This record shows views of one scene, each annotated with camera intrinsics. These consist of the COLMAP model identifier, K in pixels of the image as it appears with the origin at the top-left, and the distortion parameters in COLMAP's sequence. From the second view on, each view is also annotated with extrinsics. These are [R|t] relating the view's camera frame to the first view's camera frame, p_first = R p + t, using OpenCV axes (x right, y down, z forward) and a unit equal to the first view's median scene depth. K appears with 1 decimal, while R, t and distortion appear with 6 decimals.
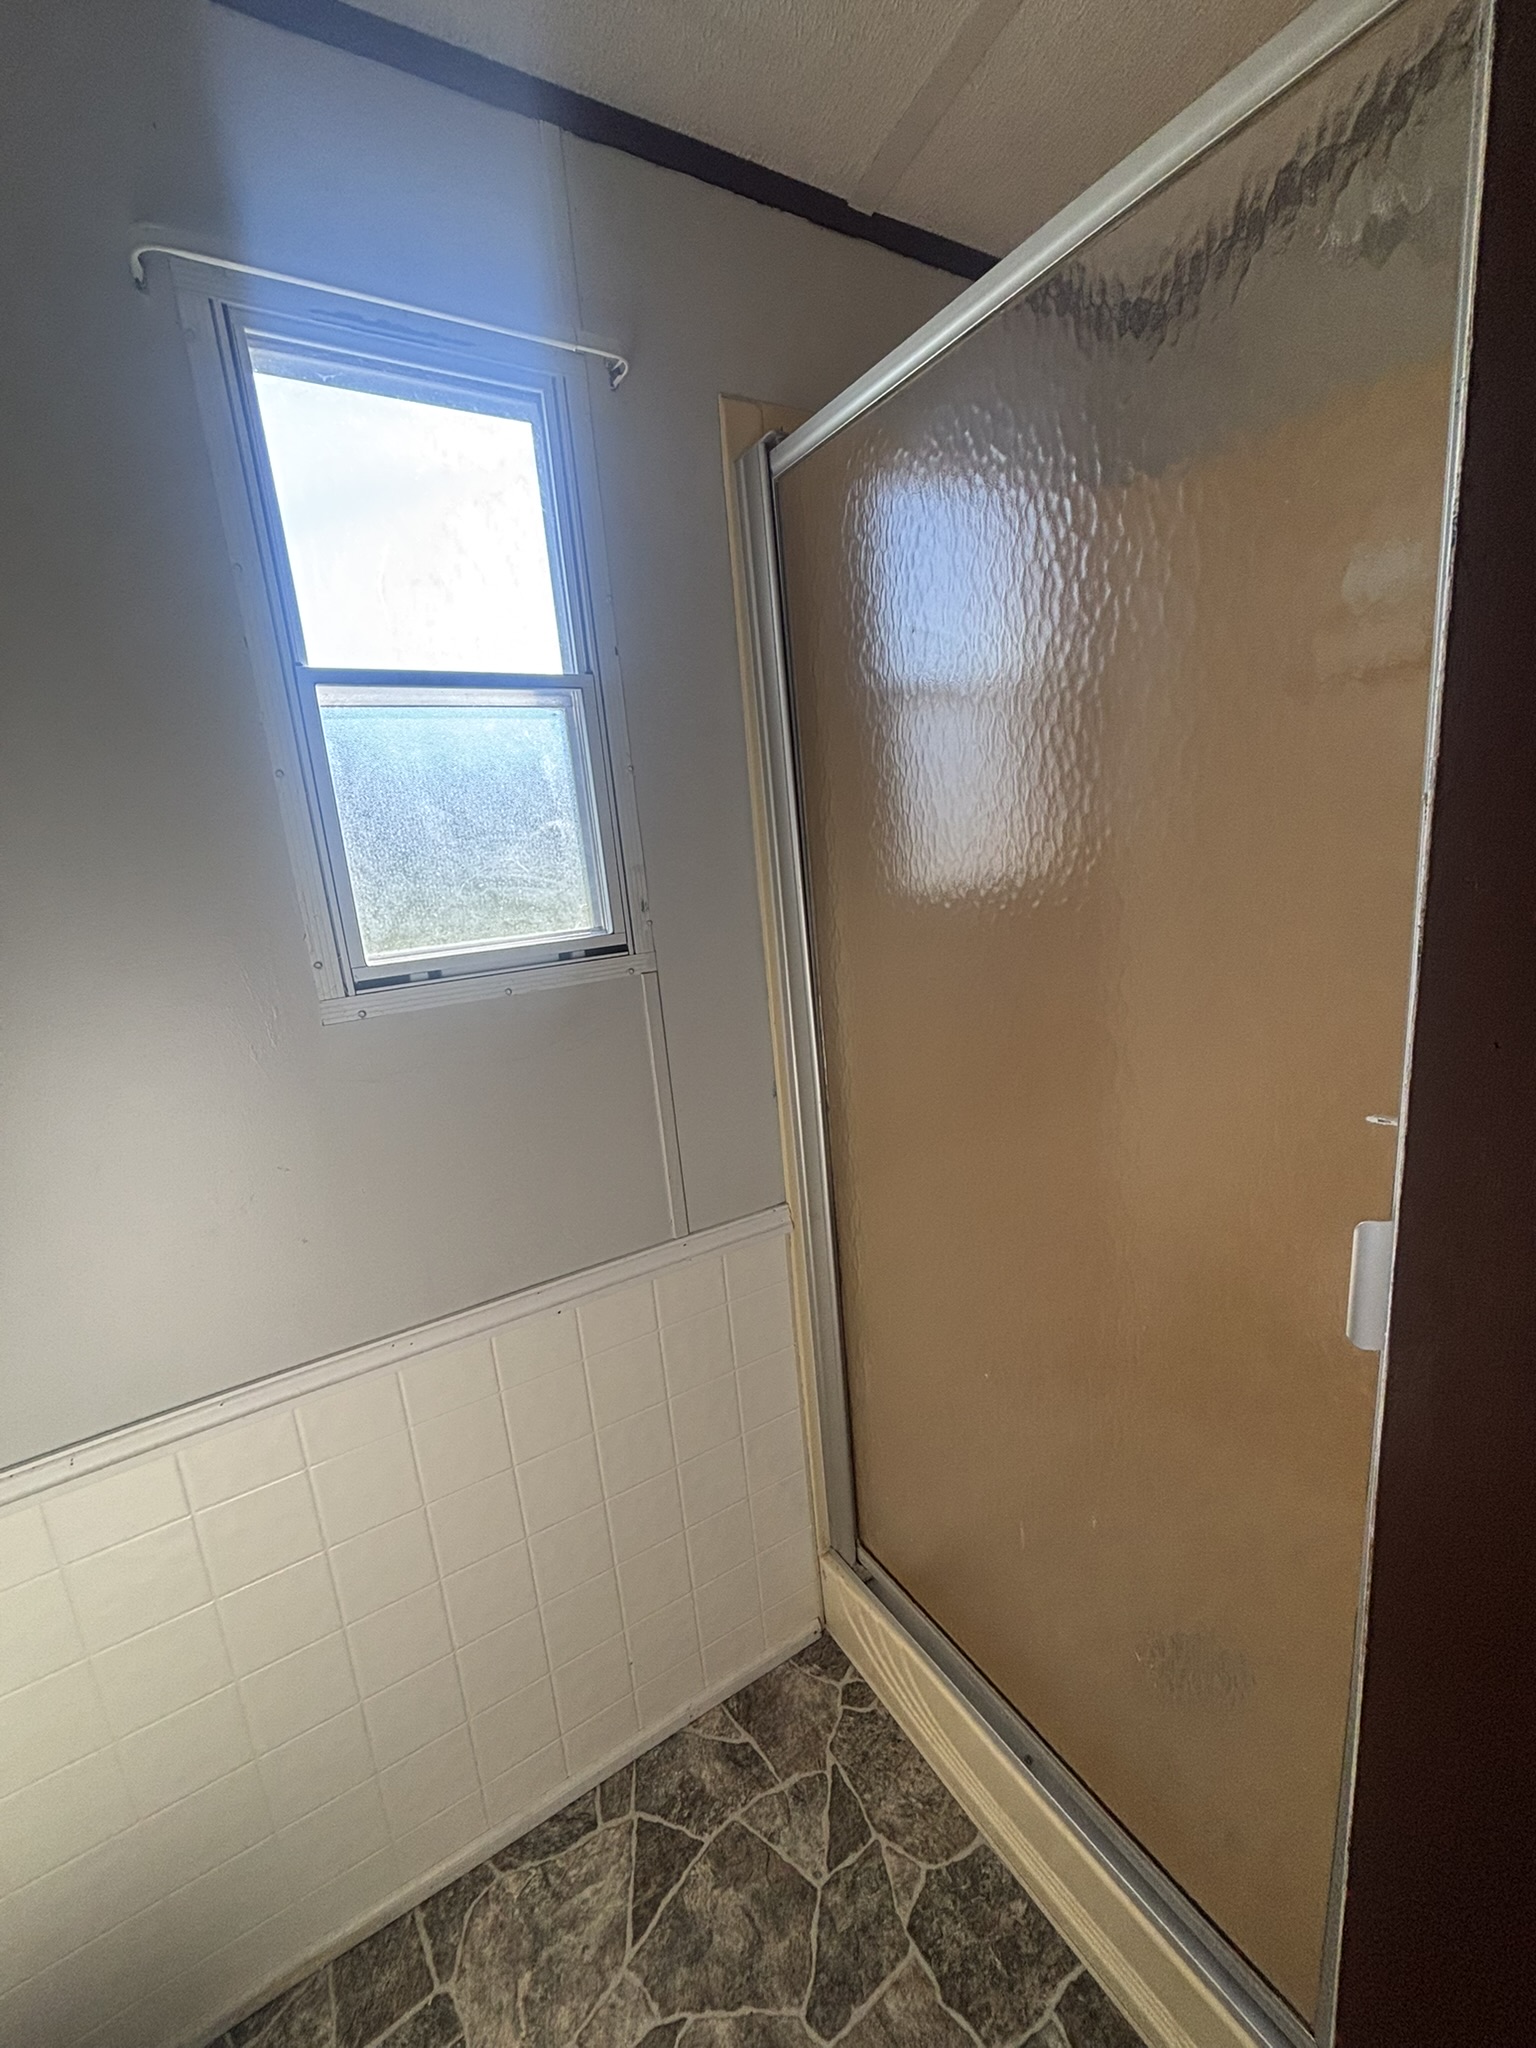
lens RADIAL K [[831.5, 0, 777.9], [0, 831.5, 1027.1], [0, 0, 1]] dist [-0.001657, -0.000415]
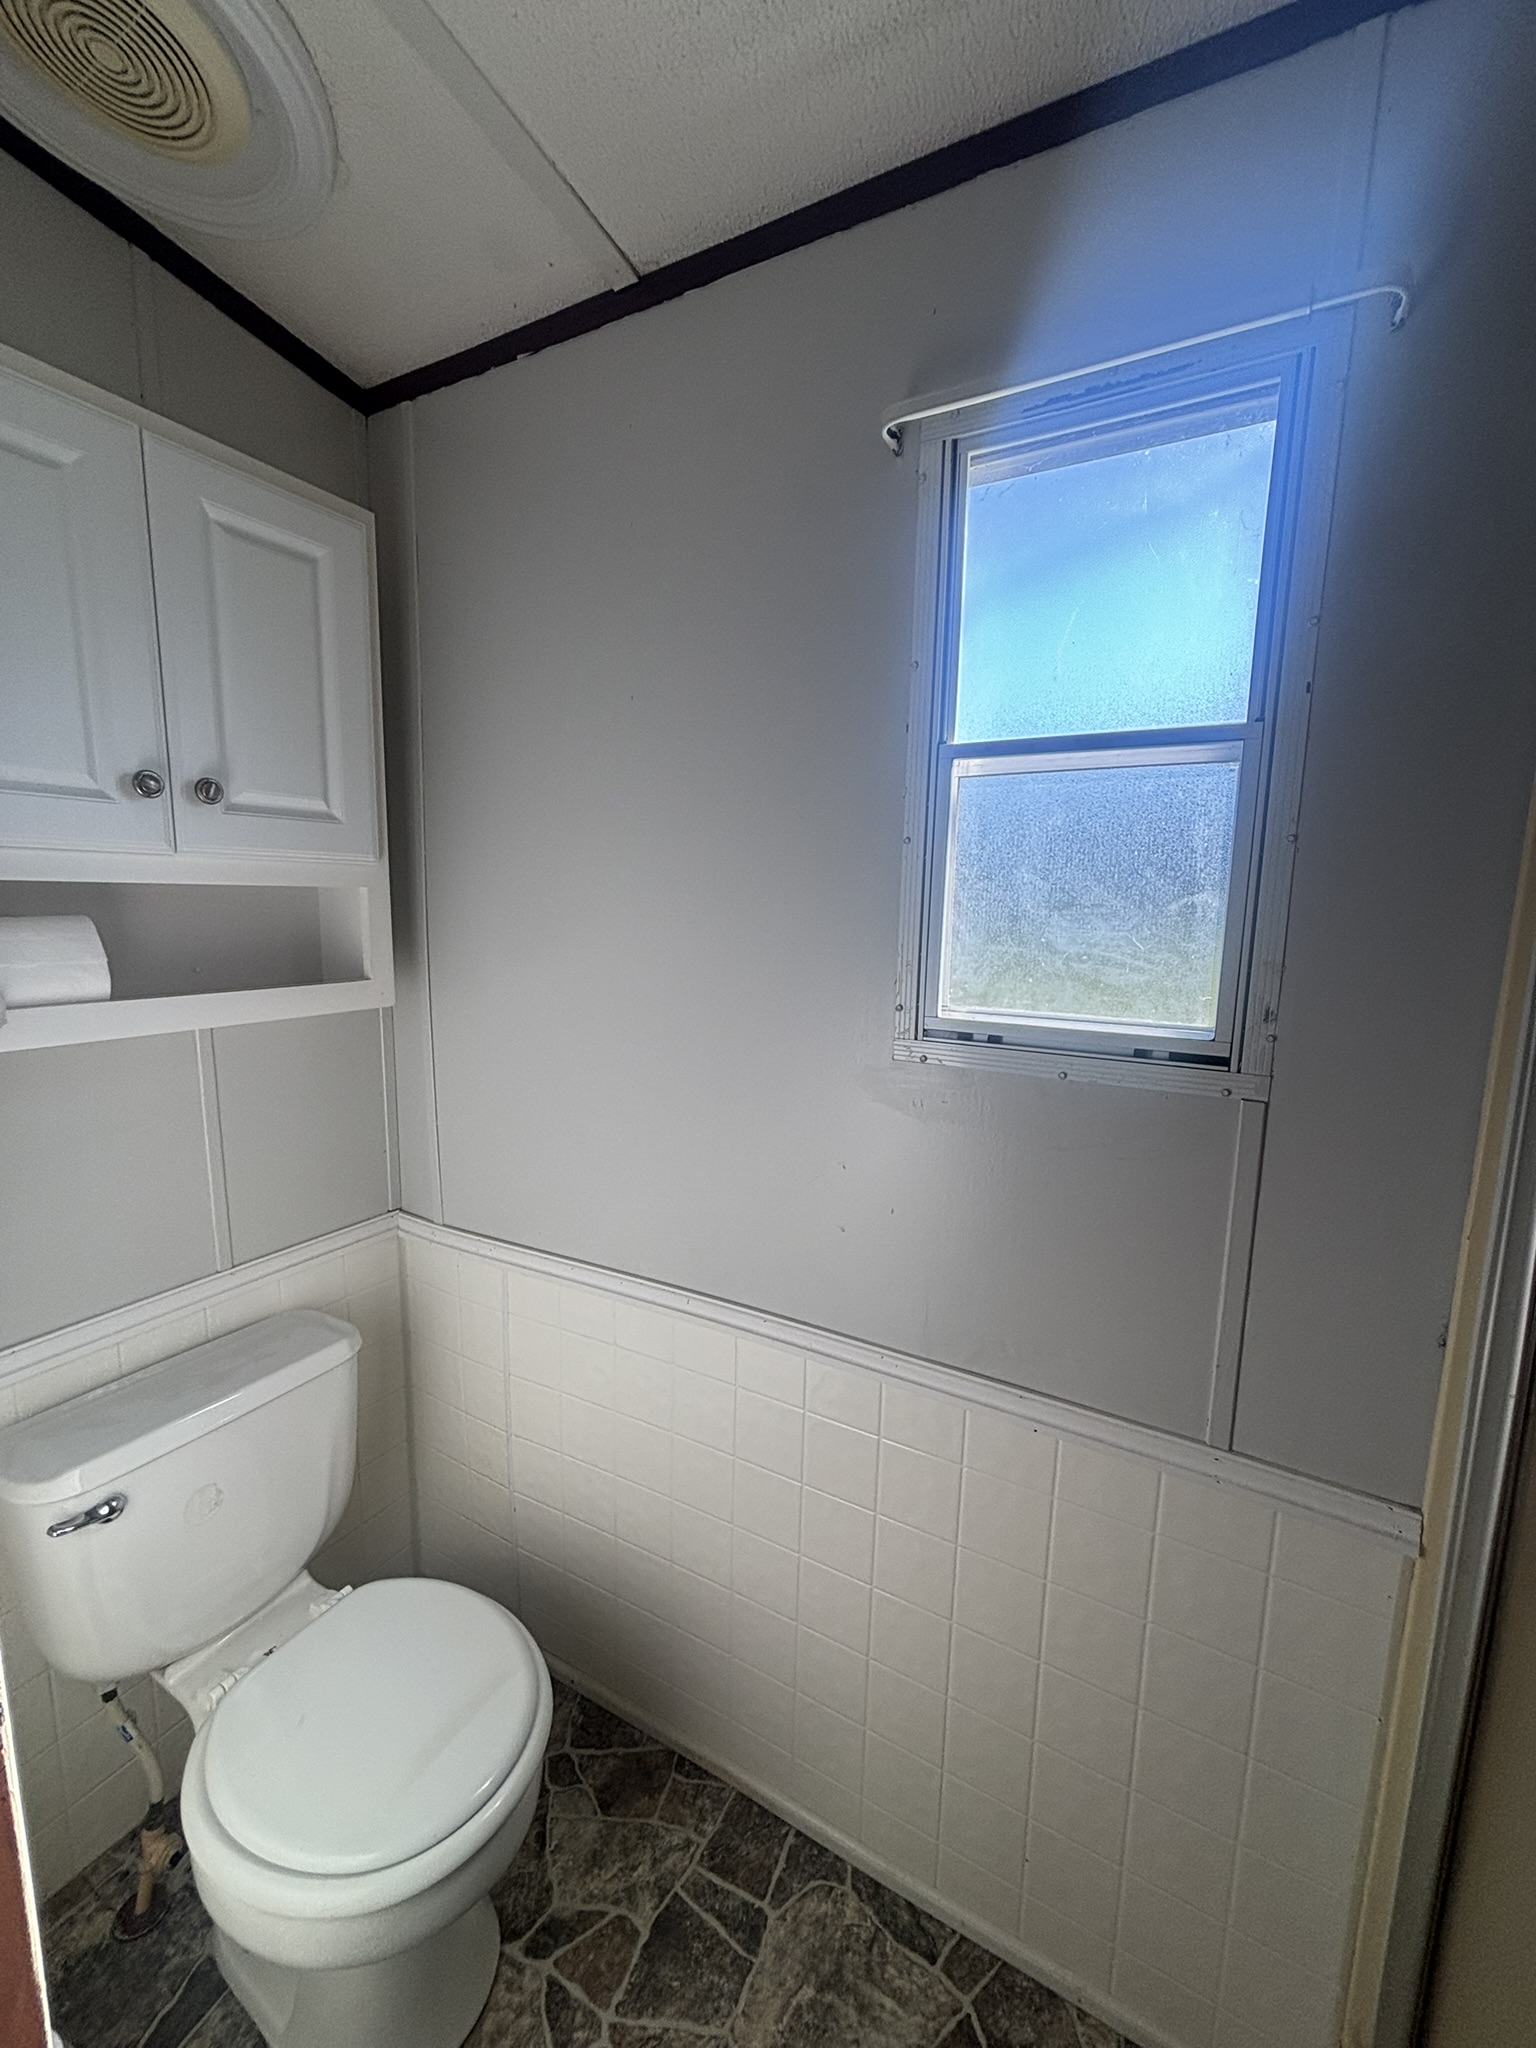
lens RADIAL K [[831.5, 0, 777.9], [0, 831.5, 1027.1], [0, 0, 1]] dist [-0.001657, -0.000415]
pose [[0.473455, 0.222172, -0.852338, 0.281886], [-0.246987, 0.962331, 0.113647, -0.114065], [0.845481, 0.156709, 0.510495, 0.242517]]
